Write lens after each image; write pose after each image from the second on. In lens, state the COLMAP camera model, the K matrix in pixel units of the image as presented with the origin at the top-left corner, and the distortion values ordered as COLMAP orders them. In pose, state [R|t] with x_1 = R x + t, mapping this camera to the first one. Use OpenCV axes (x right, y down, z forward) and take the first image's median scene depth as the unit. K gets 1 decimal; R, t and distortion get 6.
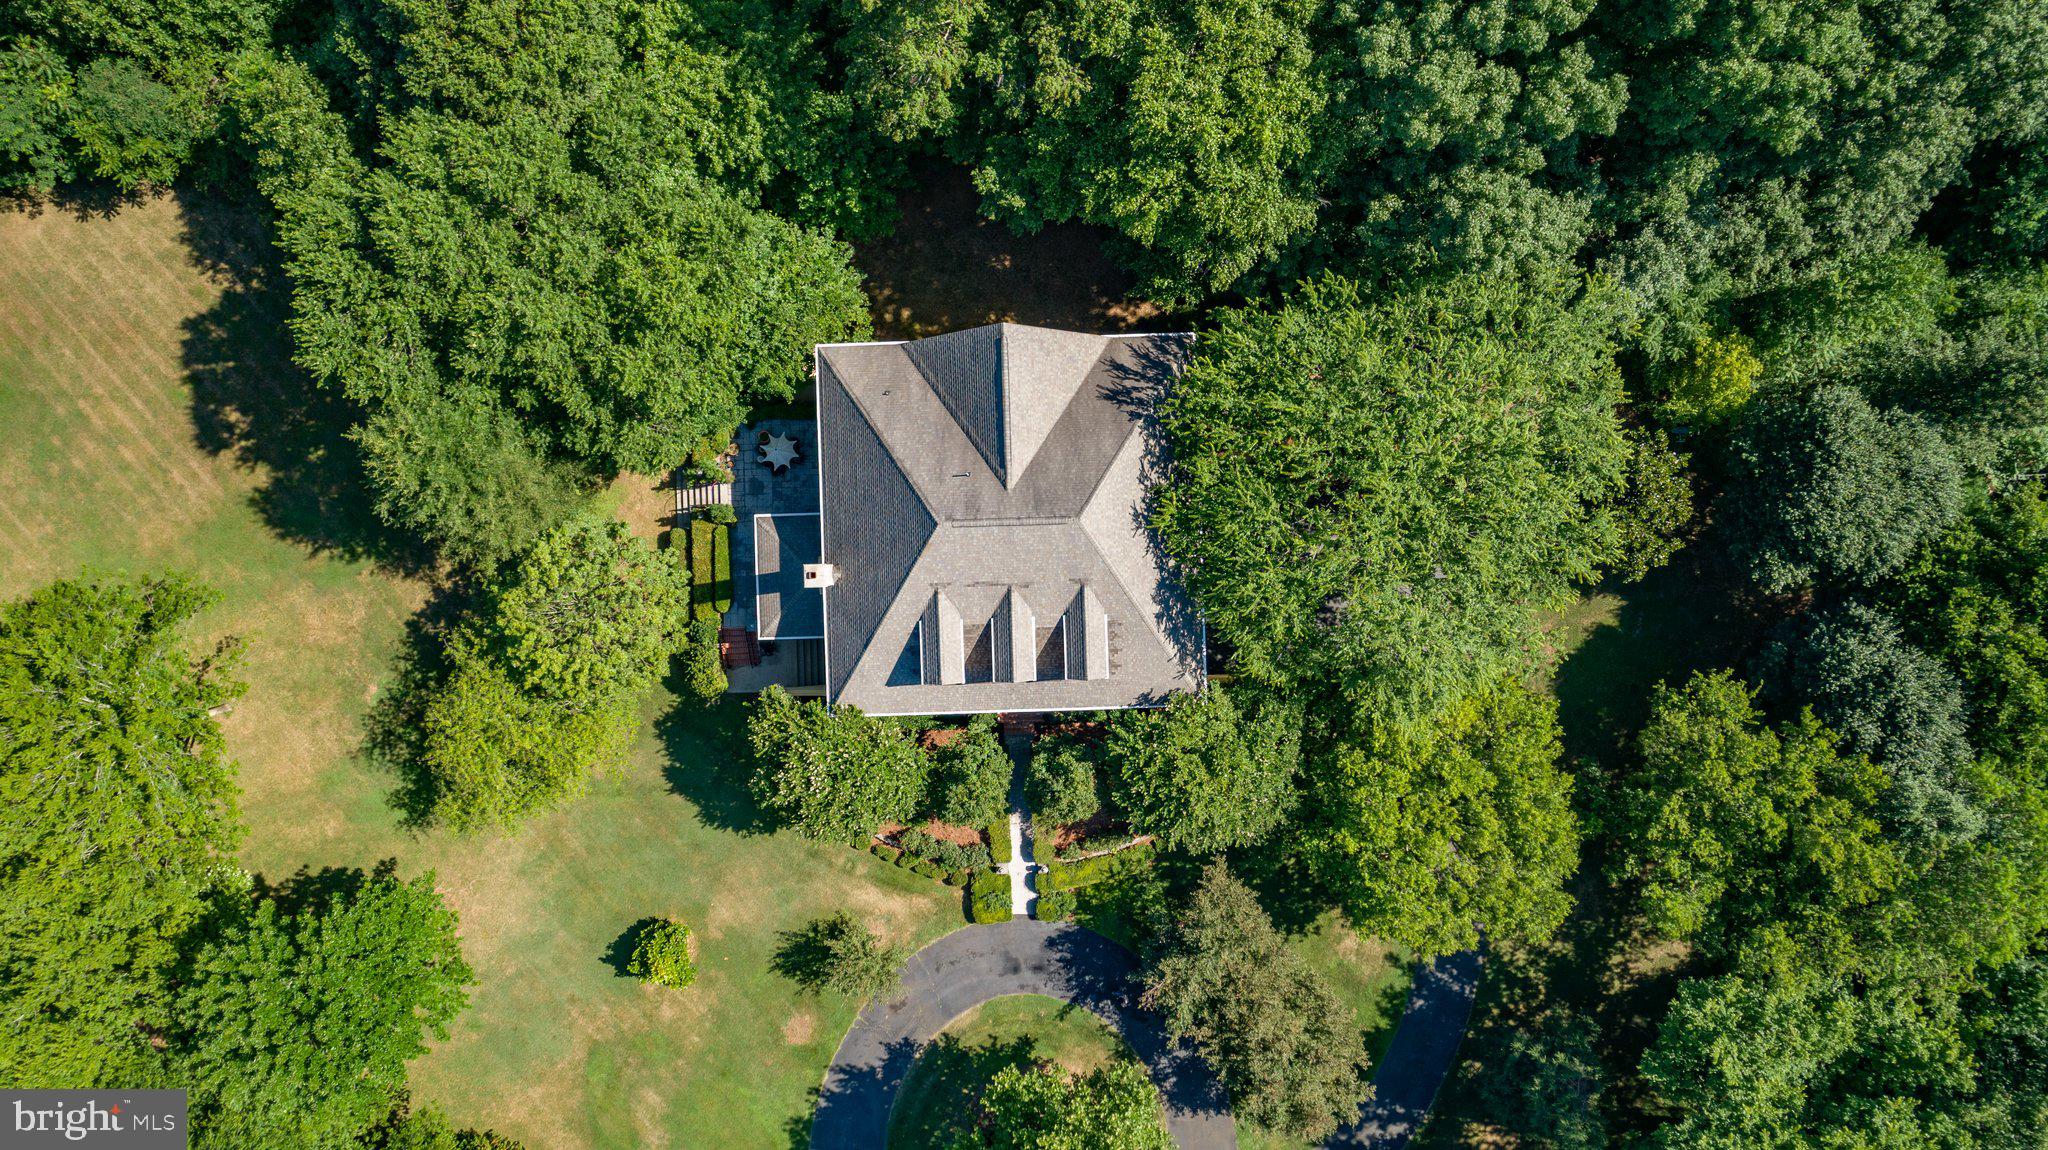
lens RADIAL K [[1373.6, 0, 1018.4], [0, 1373.6, 584.7], [0, 0, 1]] dist [-0.000454, -0.000391]
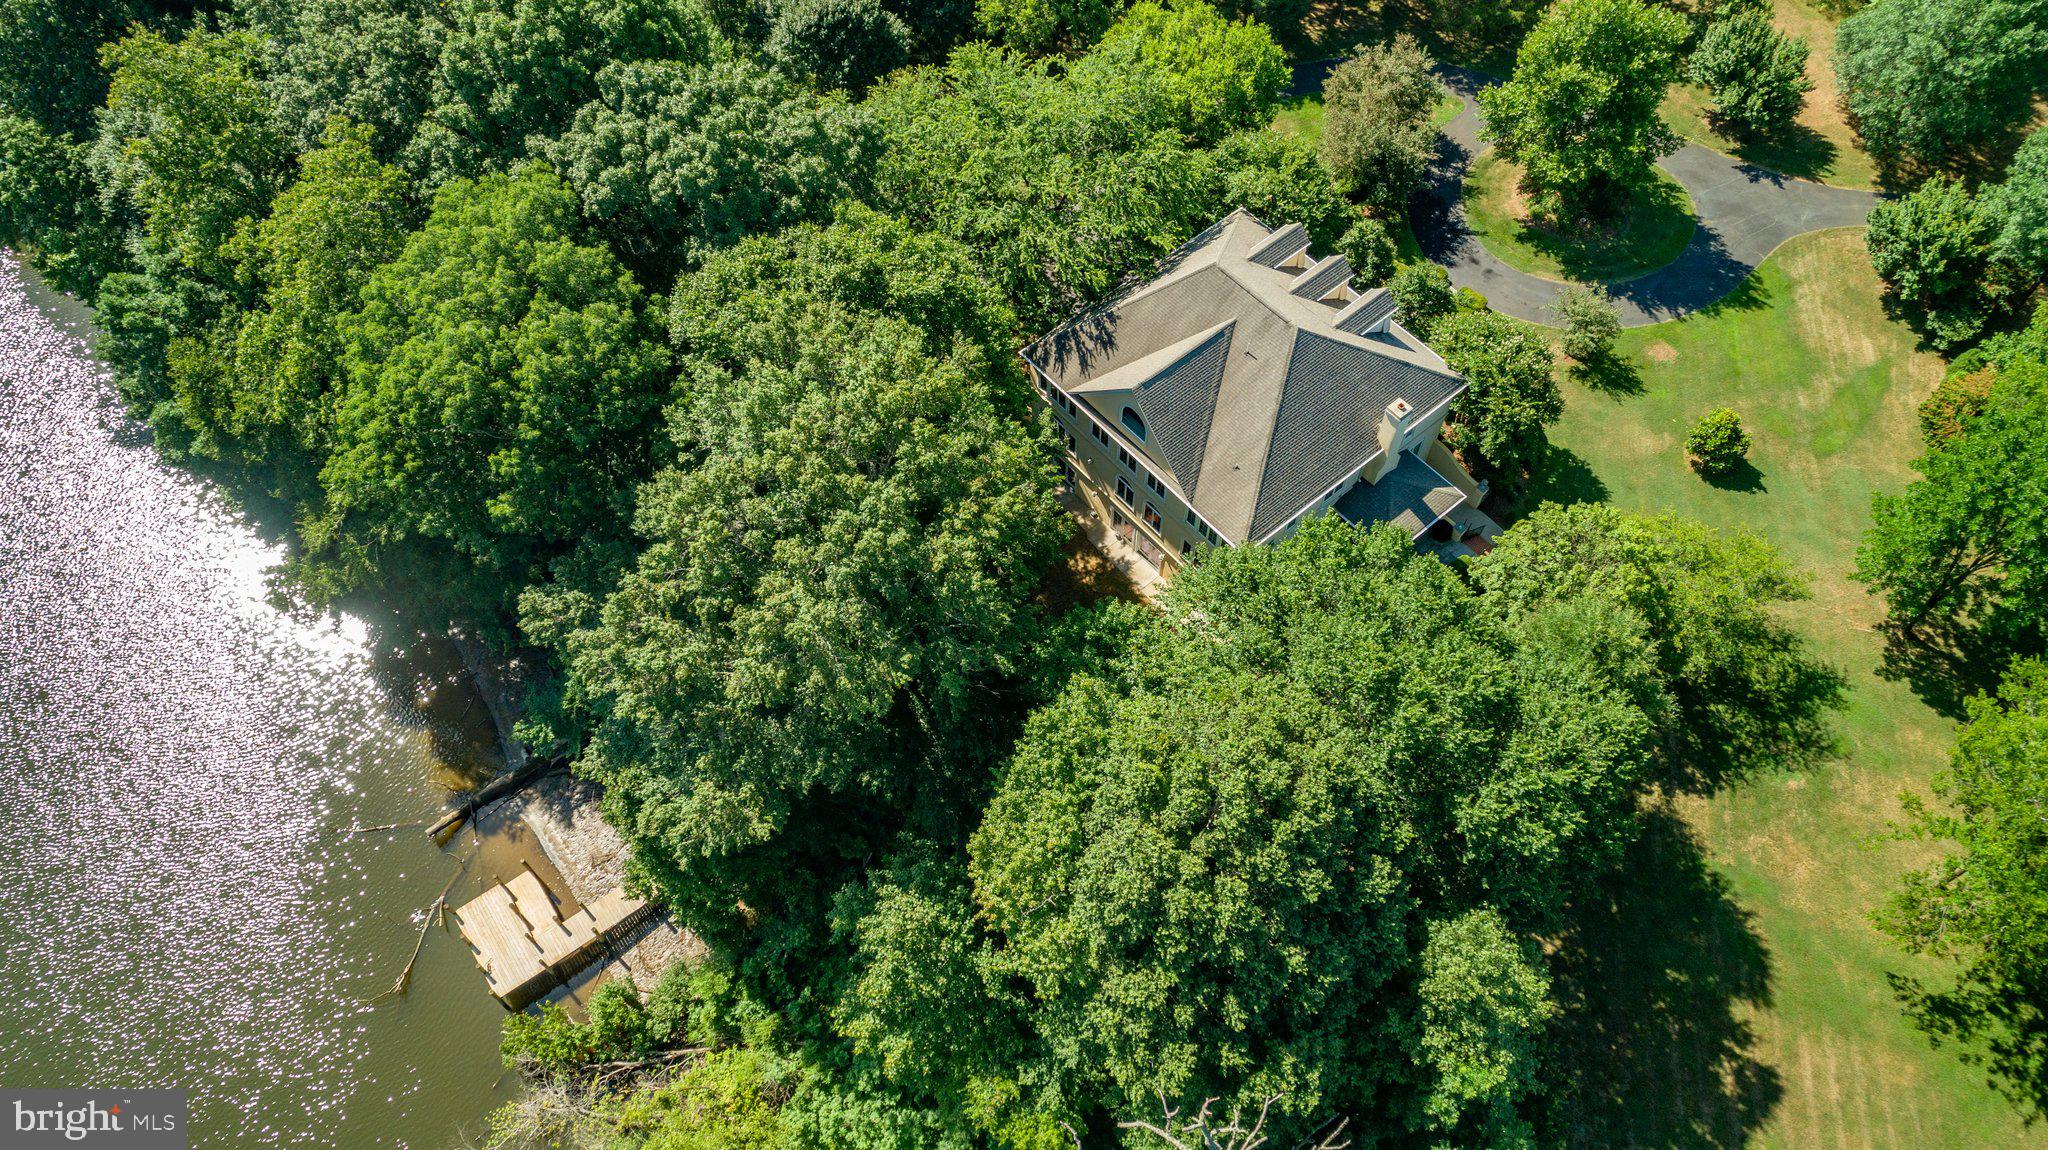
lens RADIAL K [[1390.8, 0, 987.6], [0, 1390.8, 598.9], [0, 0, 1]] dist [-0.006473, 0.000395]
pose [[-0.608047, -0.668489, 0.428254, -0.460705], [0.792507, -0.543052, 0.277540, -0.582891], [0.047032, 0.508151, 0.859983, 0.053971]]
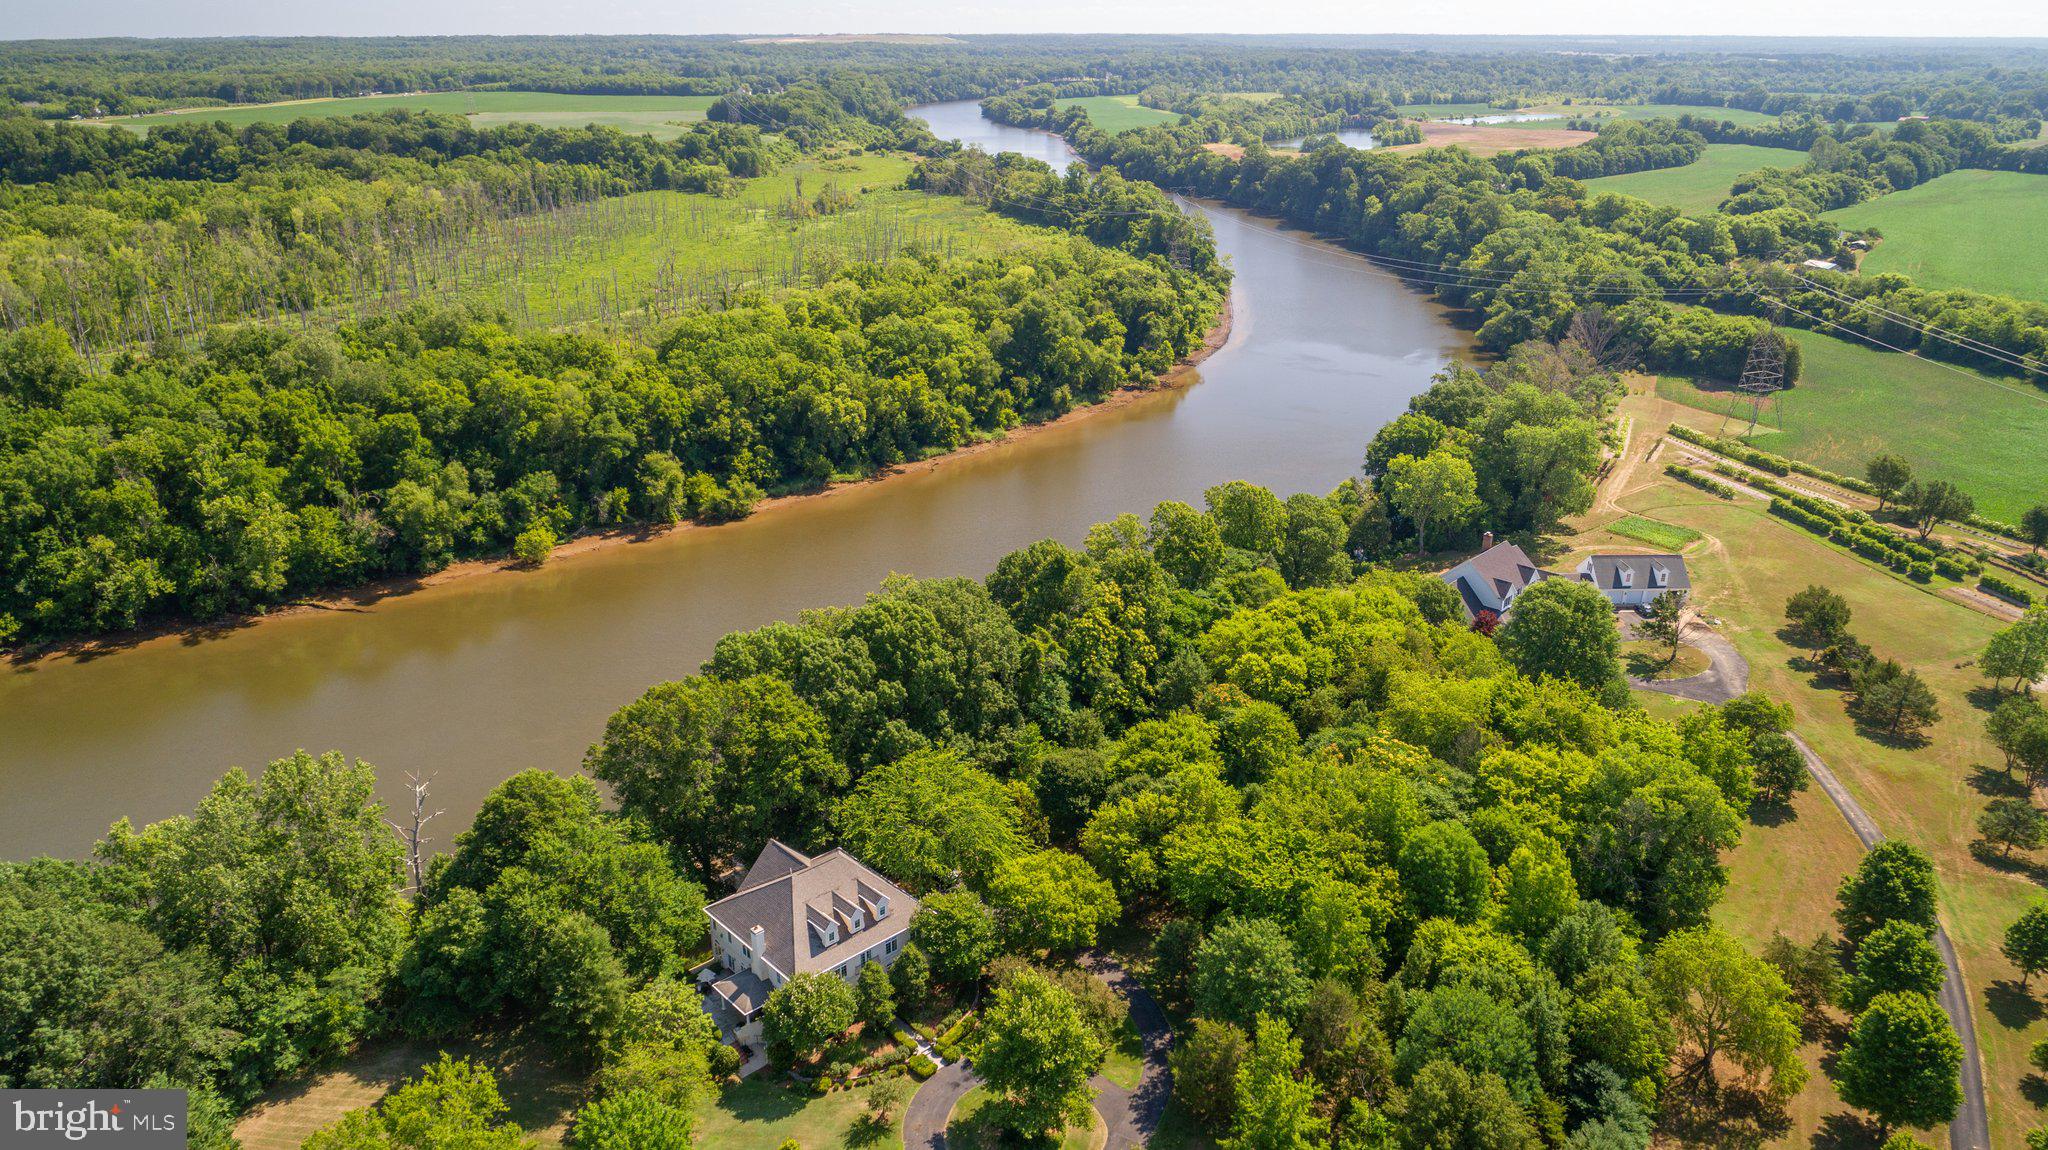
lens RADIAL K [[1390.8, 0, 987.6], [0, 1390.8, 598.9], [0, 0, 1]] dist [-0.006473, 0.000395]
pose [[0.769284, -0.243503, 0.590685, -0.900178], [0.638707, 0.269980, -0.720530, 1.453106], [0.015978, 0.931567, 0.363219, -0.267292]]
